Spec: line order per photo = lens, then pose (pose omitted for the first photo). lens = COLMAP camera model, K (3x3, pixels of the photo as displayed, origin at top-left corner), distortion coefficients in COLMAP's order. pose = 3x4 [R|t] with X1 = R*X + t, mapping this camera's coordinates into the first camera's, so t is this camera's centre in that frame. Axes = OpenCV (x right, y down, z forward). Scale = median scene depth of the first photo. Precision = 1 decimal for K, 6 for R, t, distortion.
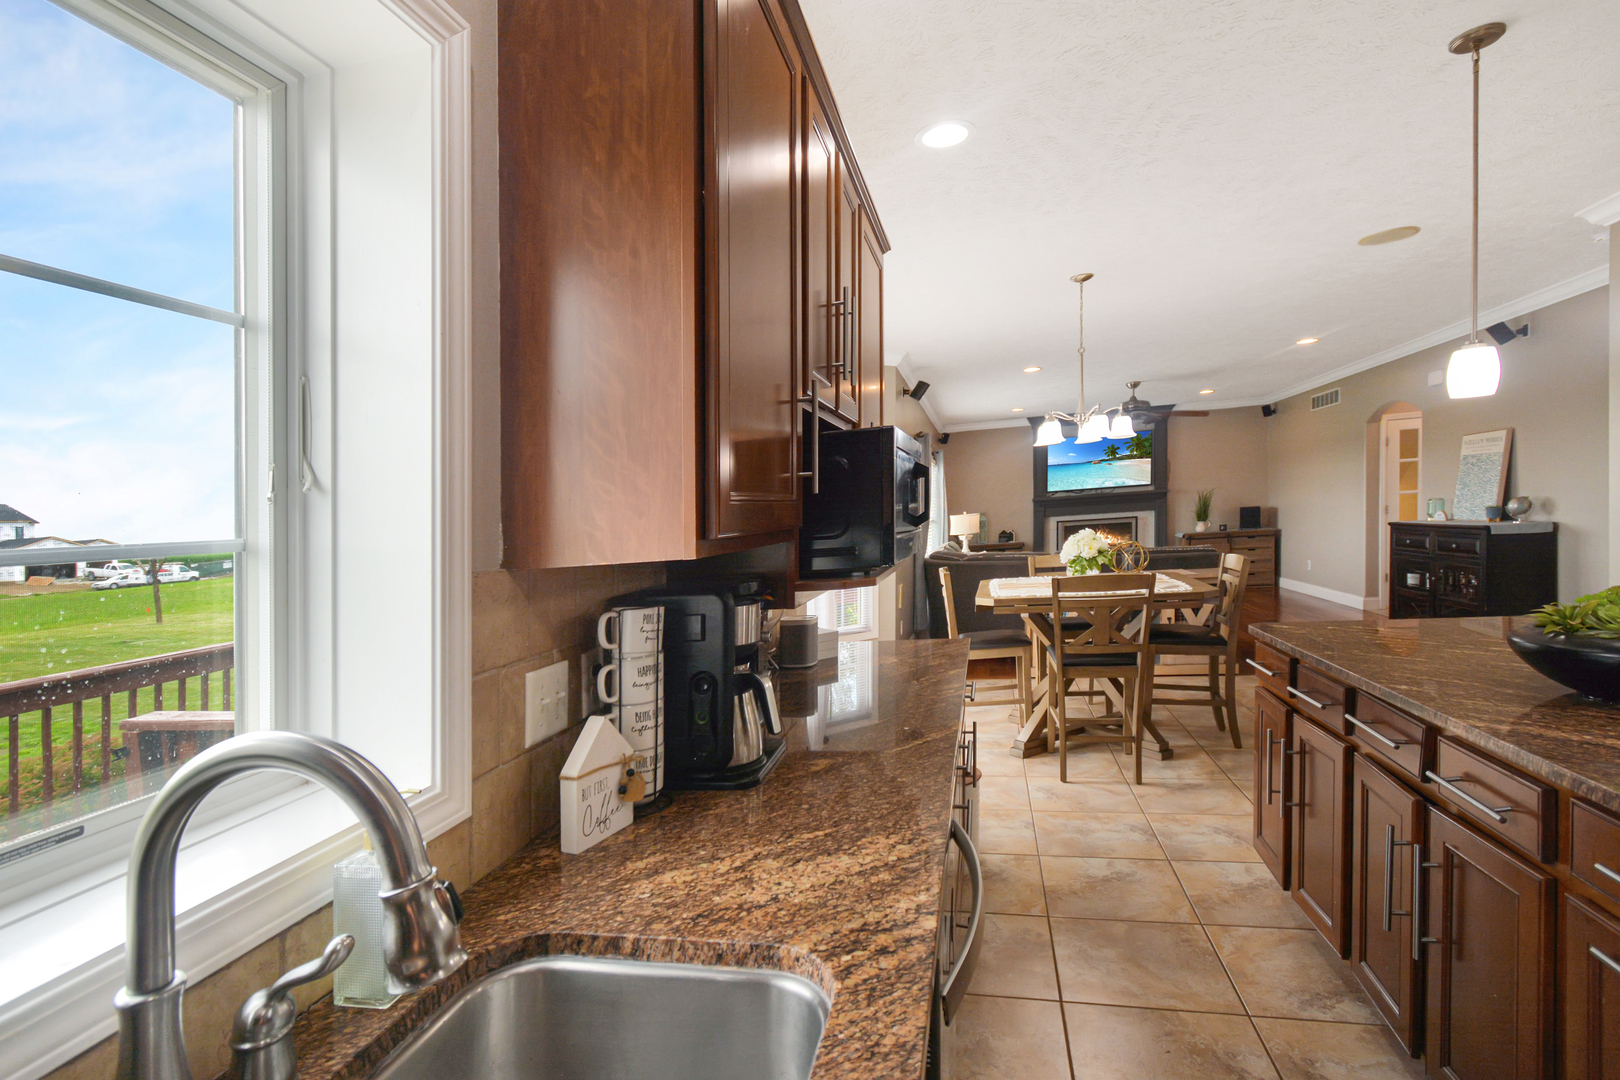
lens RADIAL K [[744.3, 0, 812.6], [0, 744.3, 546.4], [0, 0, 1]] dist [0.001714, -0.006440]
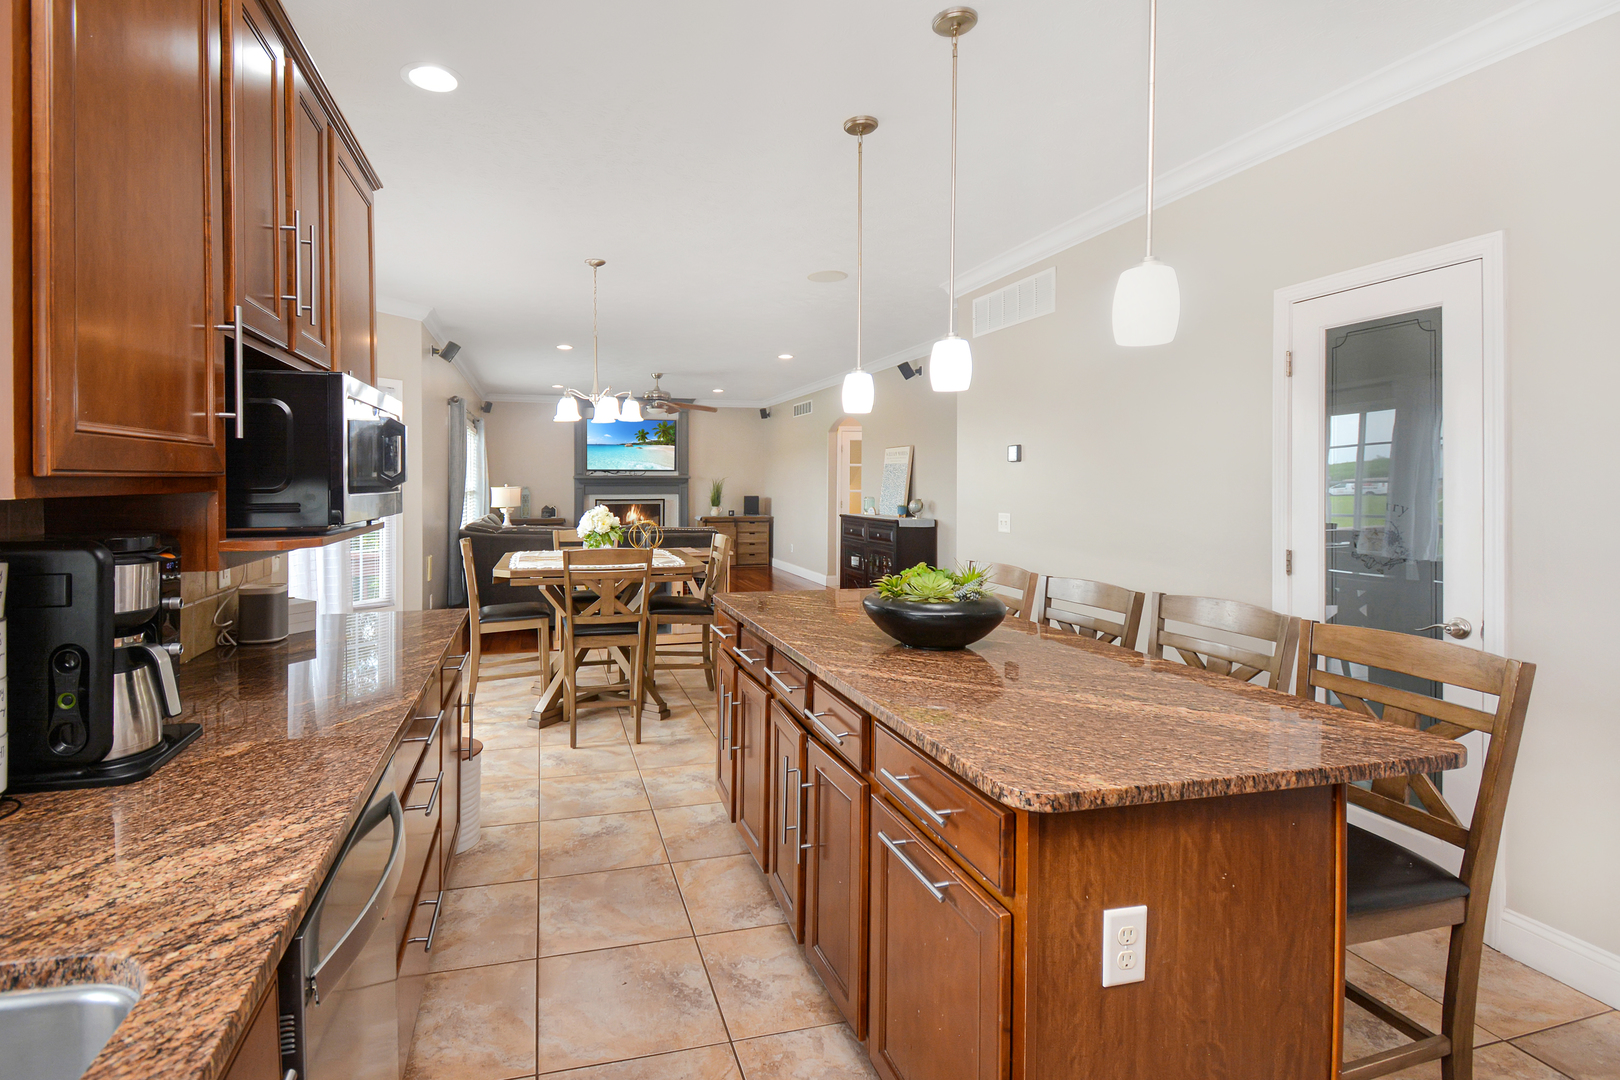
lens RADIAL K [[726.4, 0, 810.3], [0, 726.4, 547.1], [0, 0, 1]] dist [0.013009, -0.017744]
pose [[0.893171, 0.038518, 0.448065, 0.208344], [-0.046584, 0.998890, 0.006991, 0.017028], [-0.447298, -0.027117, 0.893974, -0.061262]]
